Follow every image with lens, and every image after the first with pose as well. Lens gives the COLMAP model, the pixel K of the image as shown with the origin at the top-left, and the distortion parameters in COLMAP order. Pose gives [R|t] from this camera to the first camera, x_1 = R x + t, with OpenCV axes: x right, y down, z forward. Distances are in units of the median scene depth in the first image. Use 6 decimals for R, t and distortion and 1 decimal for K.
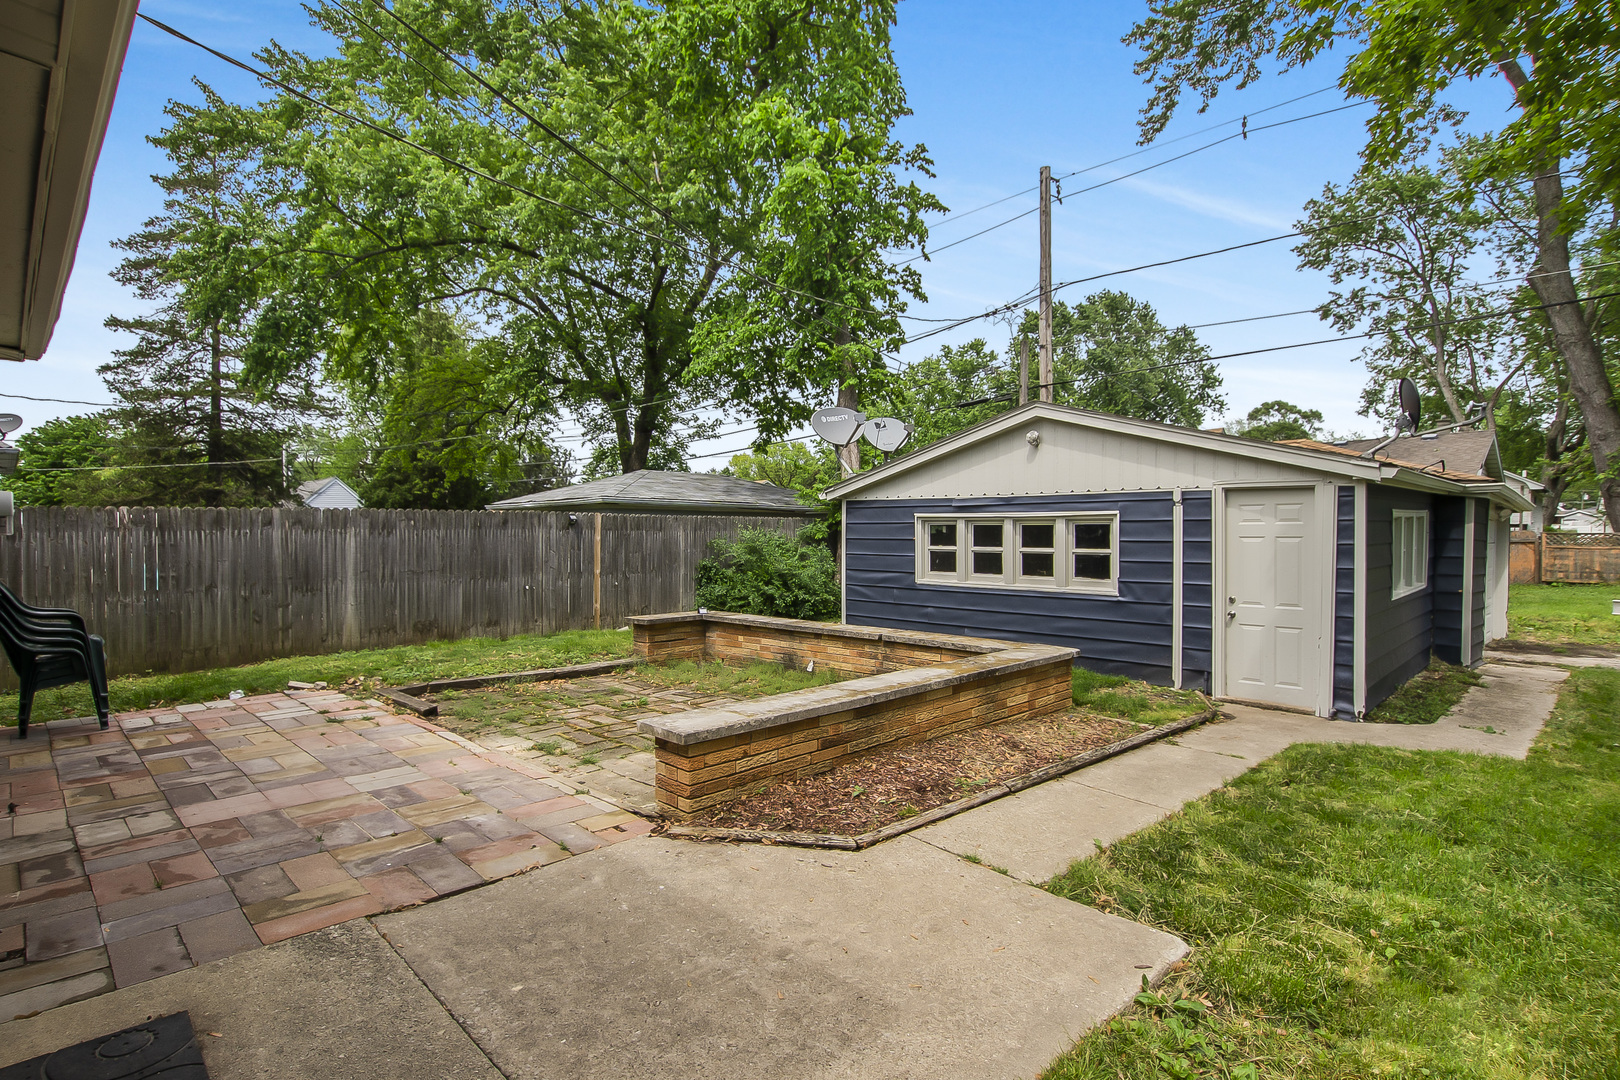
lens RADIAL K [[812.9, 0, 818.7], [0, 812.9, 552.2], [0, 0, 1]] dist [-0.000164, -0.001806]
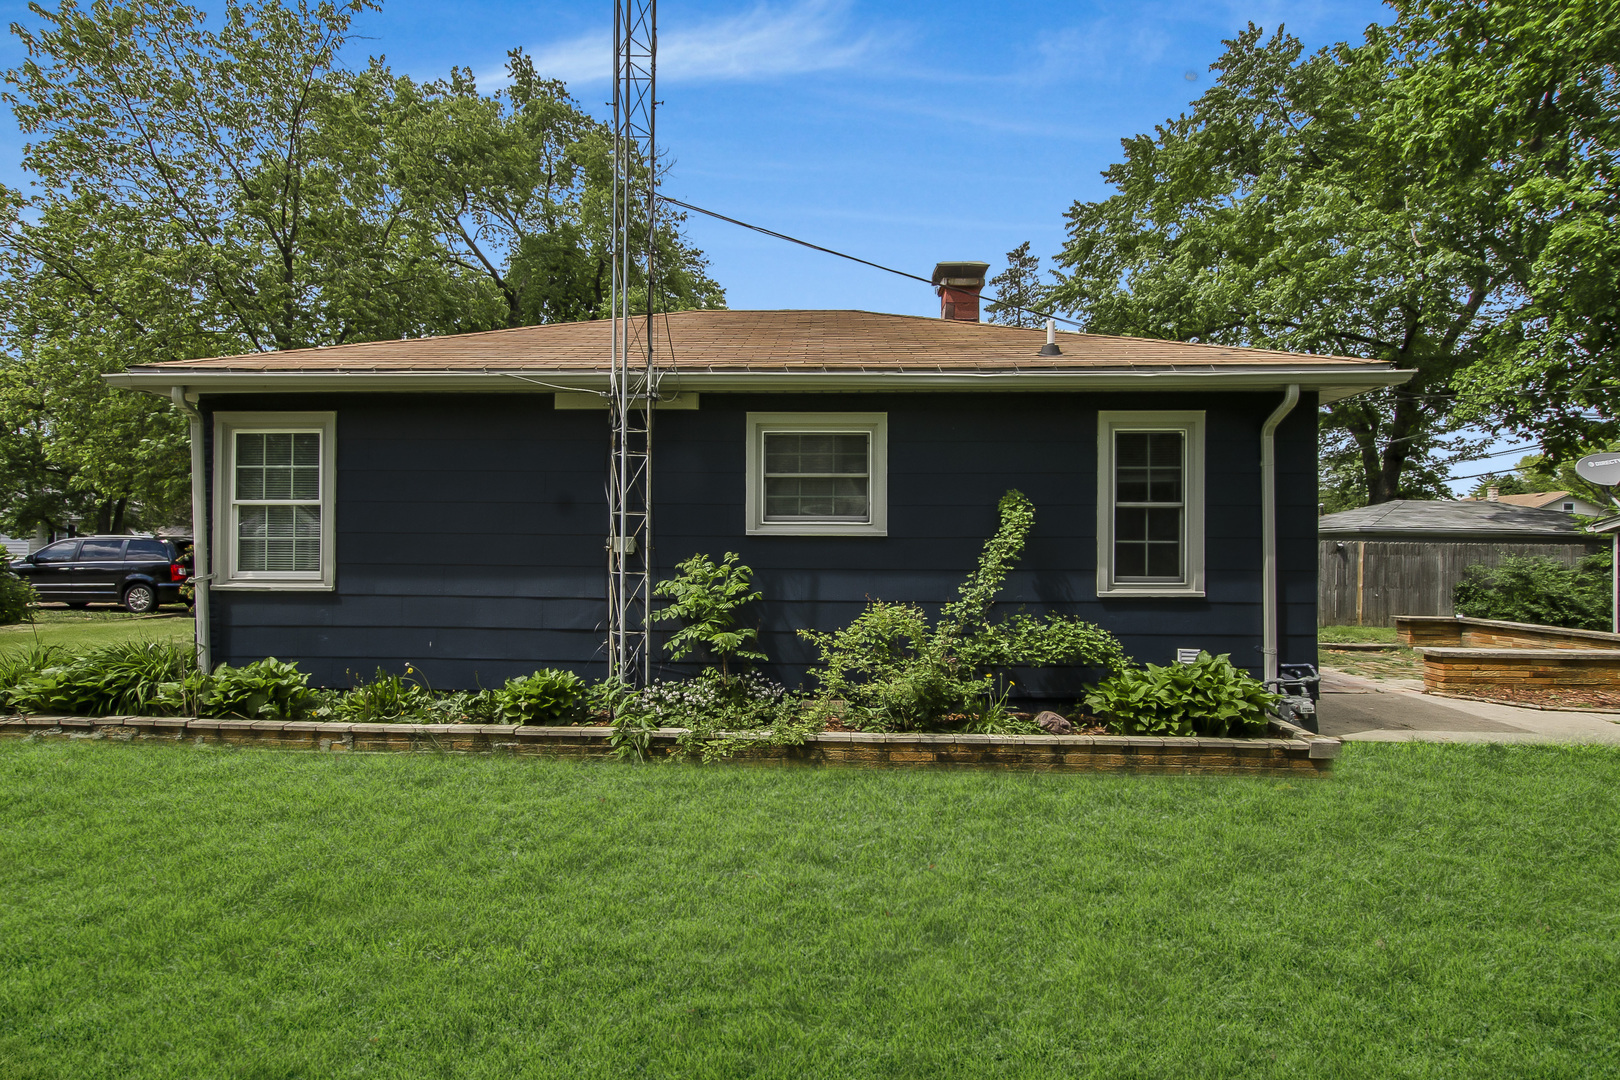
lens RADIAL K [[812.9, 0, 785.9], [0, 812.9, 531.9], [0, 0, 1]] dist [-0.000164, -0.001806]
pose [[0.664249, -0.000328, -0.747511, 0.073561], [-0.033659, 0.998973, -0.030348, 0.006168], [0.746753, 0.045319, 0.663555, -0.440075]]
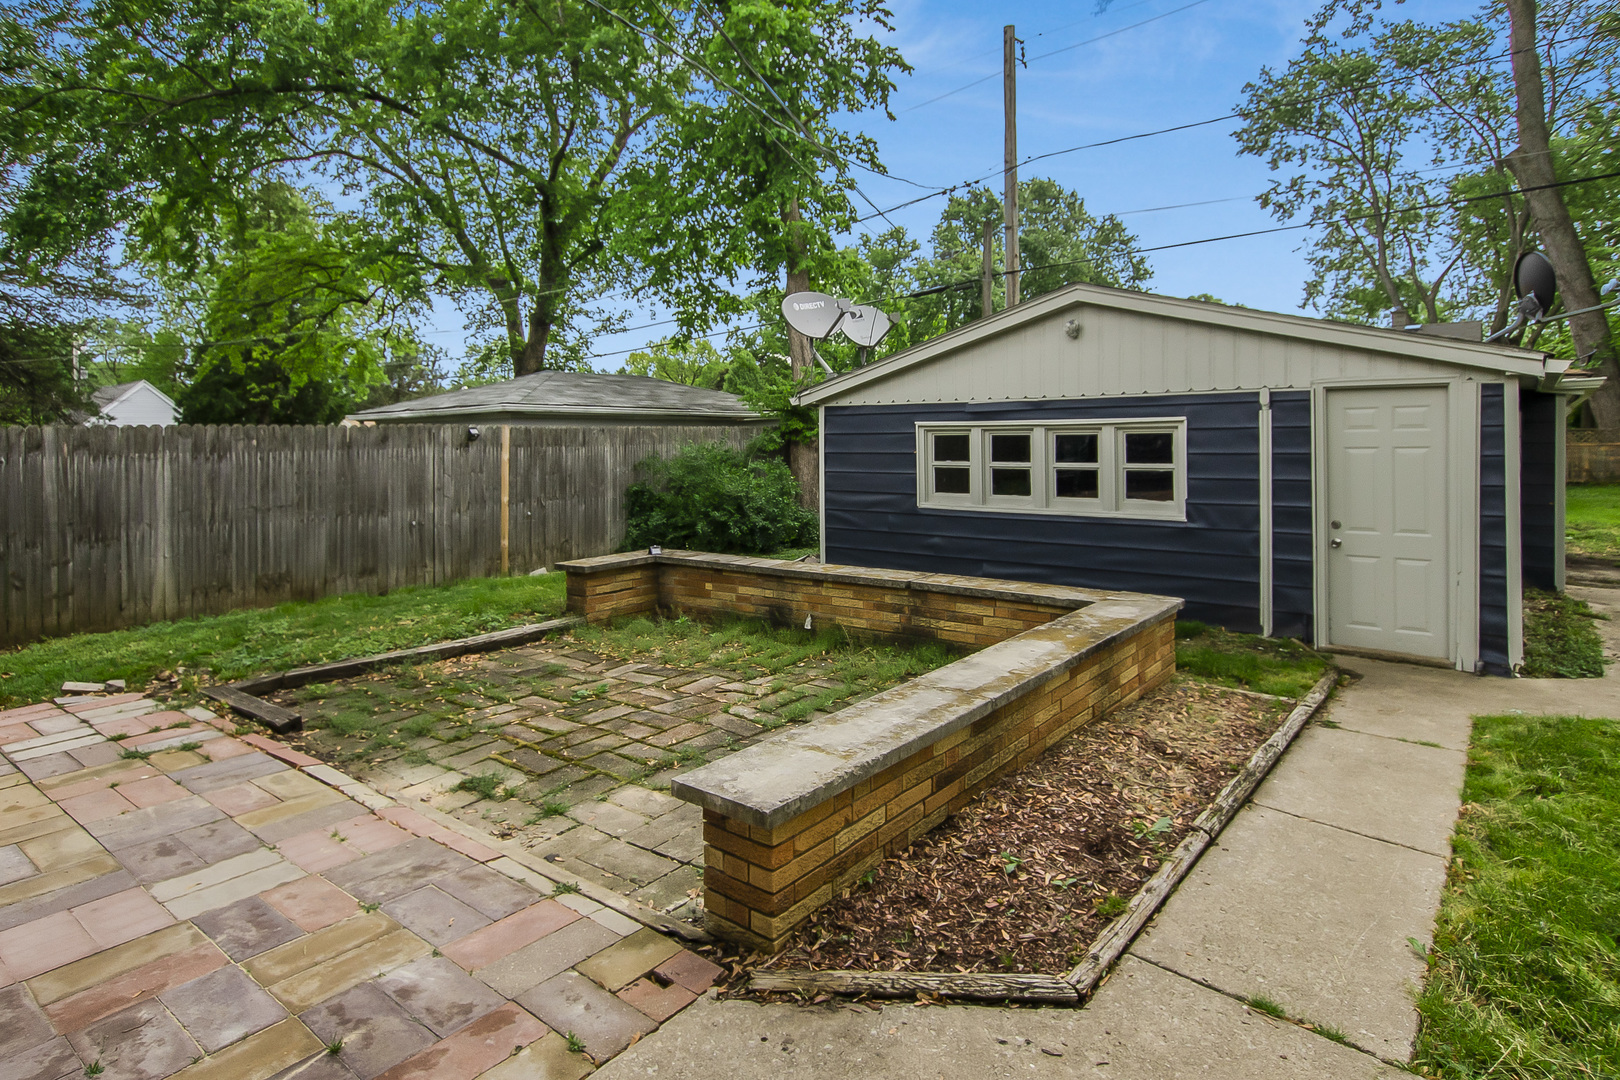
lens RADIAL K [[885.9, 0, 817.1], [0, 885.9, 438.2], [0, 0, 1]] dist [0.017780, -0.000029]
pose [[0.994038, -0.015018, 0.107994, -0.047041], [0.017556, 0.999591, -0.022595, -0.008044], [-0.107610, 0.024356, 0.993895, 0.082056]]
